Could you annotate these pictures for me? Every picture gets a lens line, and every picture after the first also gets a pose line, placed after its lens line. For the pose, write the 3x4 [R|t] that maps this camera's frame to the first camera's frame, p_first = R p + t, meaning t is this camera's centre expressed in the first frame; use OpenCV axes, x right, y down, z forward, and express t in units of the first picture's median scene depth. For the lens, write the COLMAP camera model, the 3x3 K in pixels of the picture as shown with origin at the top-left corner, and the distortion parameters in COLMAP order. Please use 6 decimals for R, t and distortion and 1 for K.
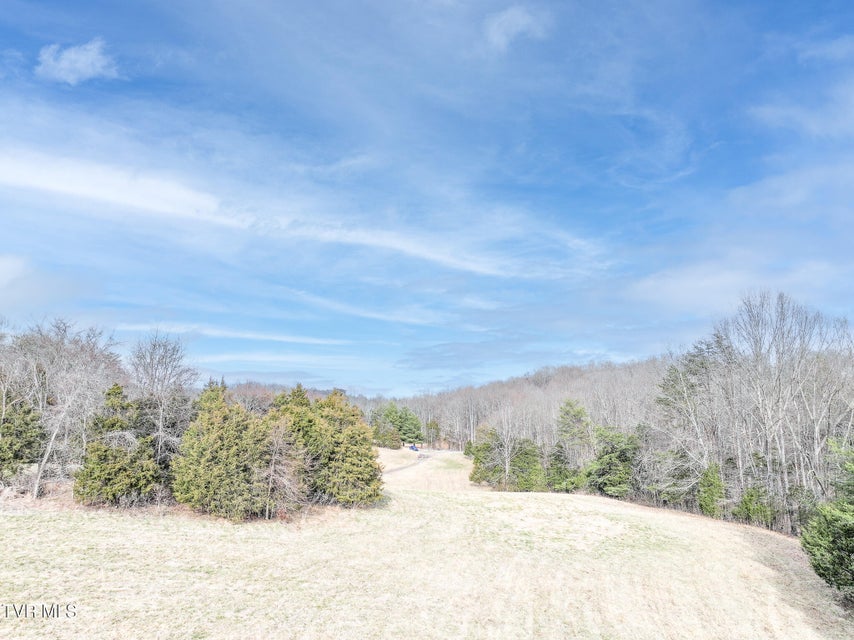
lens RADIAL K [[602.6, 0, 431.9], [0, 602.6, 319.1], [0, 0, 1]] dist [0.008825, 0.003840]
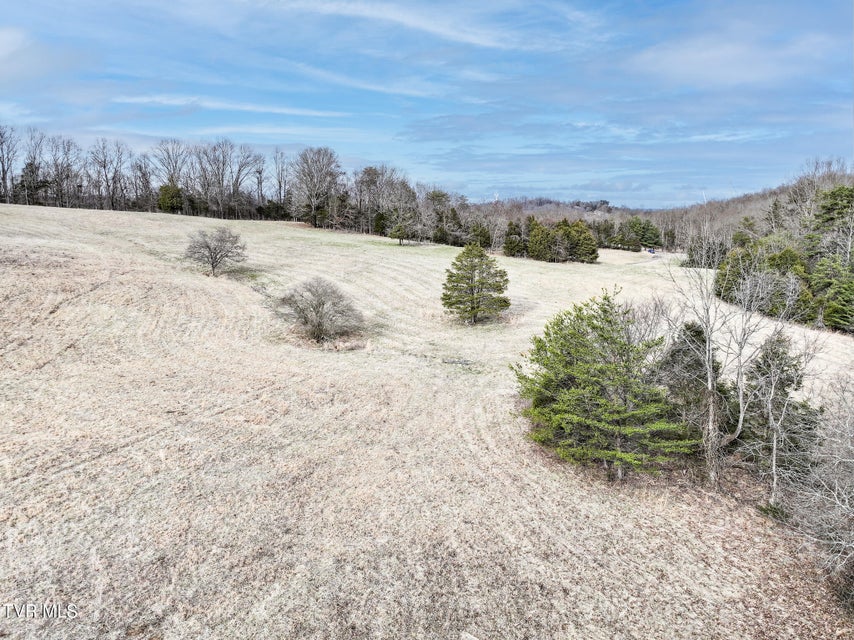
lens RADIAL K [[602.6, 0, 431.9], [0, 602.6, 319.1], [0, 0, 1]] dist [0.008825, 0.003840]
pose [[0.909713, 0.056542, -0.411370, 0.367855], [0.072755, 0.953656, 0.291969, -0.289794], [0.408814, -0.295537, 0.863440, -1.687898]]
